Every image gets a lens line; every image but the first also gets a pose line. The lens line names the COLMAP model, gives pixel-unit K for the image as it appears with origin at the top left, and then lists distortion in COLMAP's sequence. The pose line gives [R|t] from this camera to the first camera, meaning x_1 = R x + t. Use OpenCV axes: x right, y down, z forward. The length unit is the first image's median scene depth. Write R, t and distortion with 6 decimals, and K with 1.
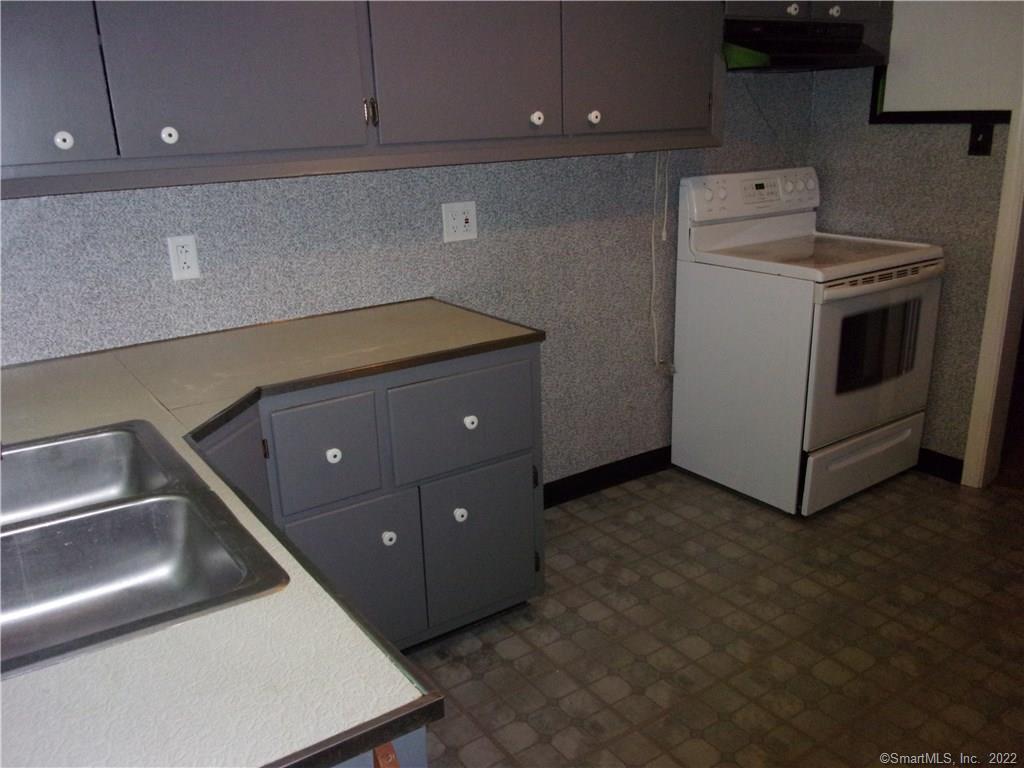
lens RADIAL K [[851.0, 0, 510.2], [0, 851.0, 382.9], [0, 0, 1]] dist [0.010907, -0.032292]
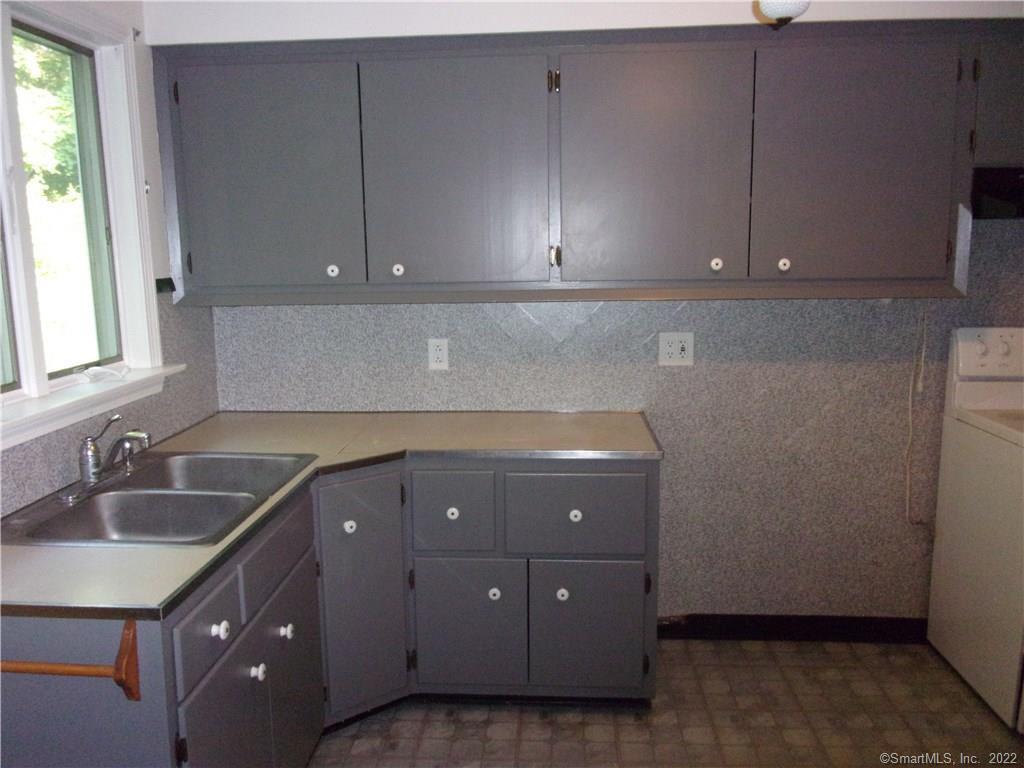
lens RADIAL K [[851.0, 0, 506.2], [0, 851.0, 381.2], [0, 0, 1]] dist [0.010907, -0.032292]
pose [[0.790450, 0.119292, -0.600798, 0.440358], [-0.197516, 0.978098, -0.065658, -0.030500], [0.579807, 0.170567, 0.796700, -0.014442]]
